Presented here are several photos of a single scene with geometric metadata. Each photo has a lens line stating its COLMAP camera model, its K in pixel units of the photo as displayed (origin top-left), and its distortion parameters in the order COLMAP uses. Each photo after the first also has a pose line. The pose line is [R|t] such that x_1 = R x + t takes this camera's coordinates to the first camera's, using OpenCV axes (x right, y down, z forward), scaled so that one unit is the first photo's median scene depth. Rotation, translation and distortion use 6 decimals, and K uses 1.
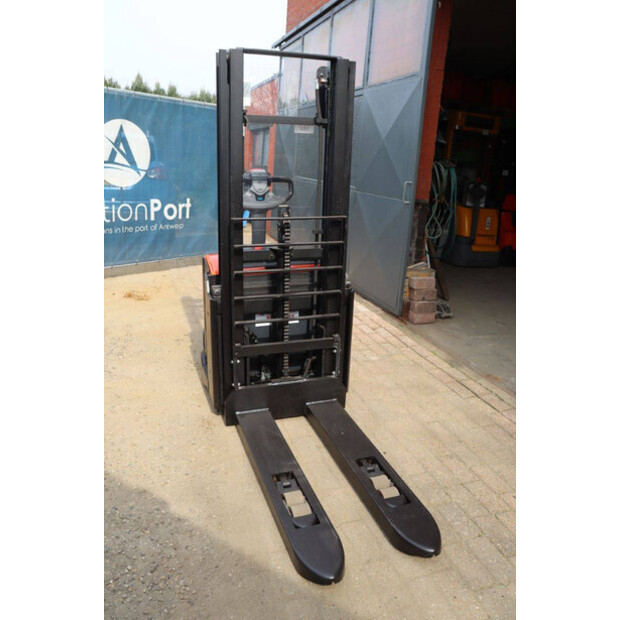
lens RADIAL K [[509.1, 0, 310.0], [0, 509.1, 310.0], [0, 0, 1]] dist [-0.106746, 0.003349]
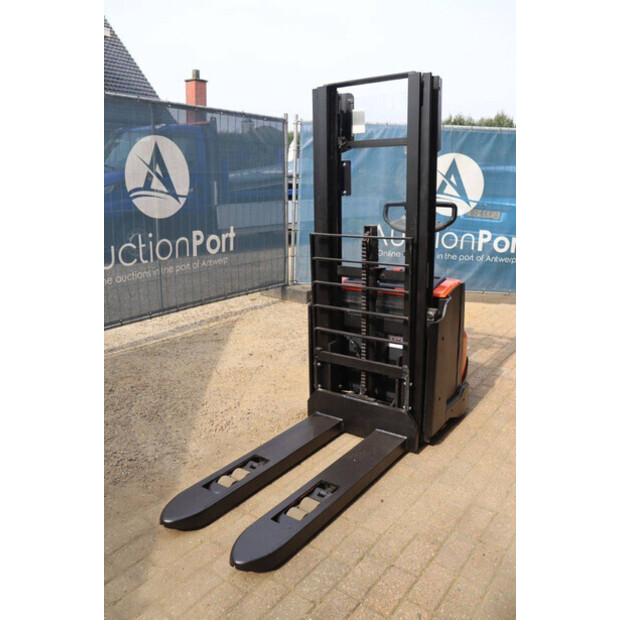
lens RADIAL K [[517.7, 0, 310.0], [0, 517.7, 310.0], [0, 0, 1]] dist [-0.107843, -0.002089]
pose [[0.565735, 0.158828, -0.809146, 0.380580], [-0.225005, 0.973770, 0.033824, -0.023248], [0.793295, 0.162926, 0.586633, 0.161618]]
